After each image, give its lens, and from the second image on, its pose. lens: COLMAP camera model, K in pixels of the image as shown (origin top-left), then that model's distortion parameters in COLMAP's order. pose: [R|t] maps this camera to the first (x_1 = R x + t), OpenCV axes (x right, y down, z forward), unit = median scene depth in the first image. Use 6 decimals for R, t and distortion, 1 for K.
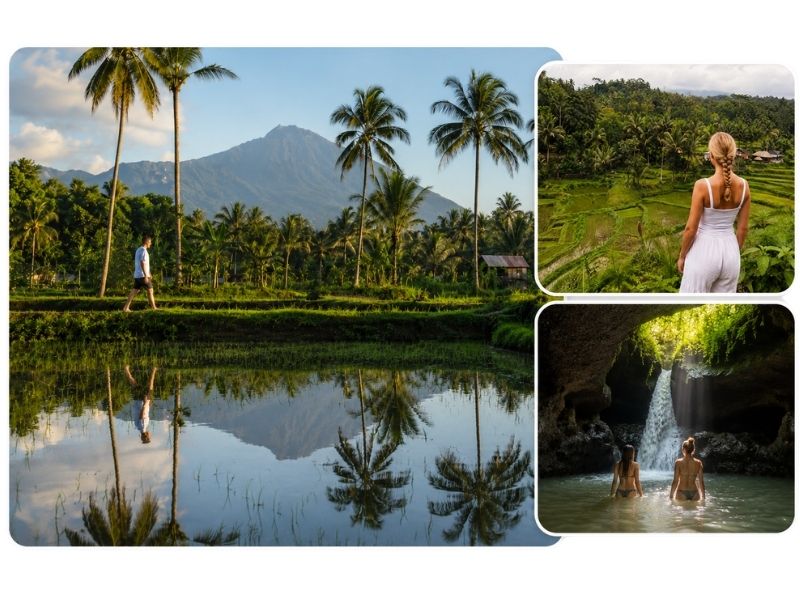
lens RADIAL K [[921.6, 0, 400.6], [0, 921.6, 336.1], [0, 0, 1]] dist [0.046353, -0.029153]
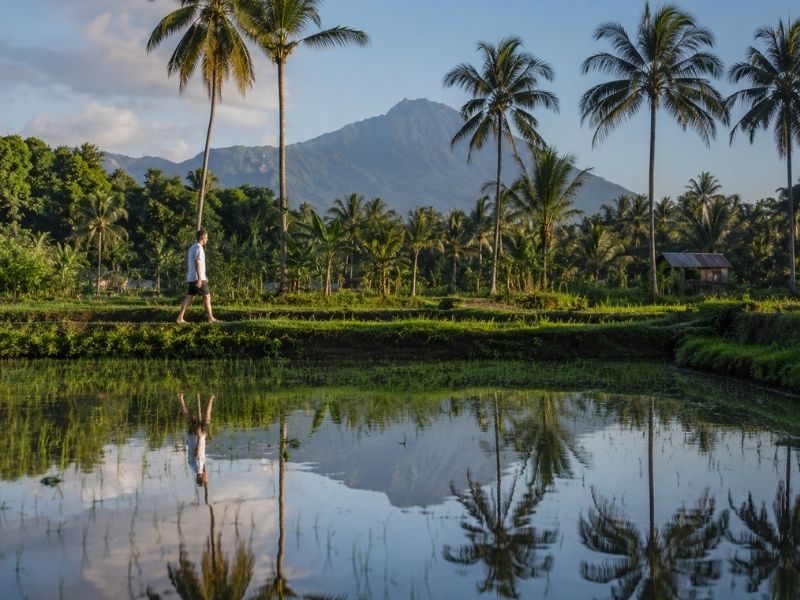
lens RADIAL K [[921.6, 0, 400.6], [0, 921.6, 336.1], [0, 0, 1]] dist [0.046353, -0.029153]
pose [[0.974880, 0.012891, -0.222356, 0.053076], [-0.012142, 0.999915, 0.004734, -0.019961], [0.222398, -0.001915, 0.974954, 0.194678]]
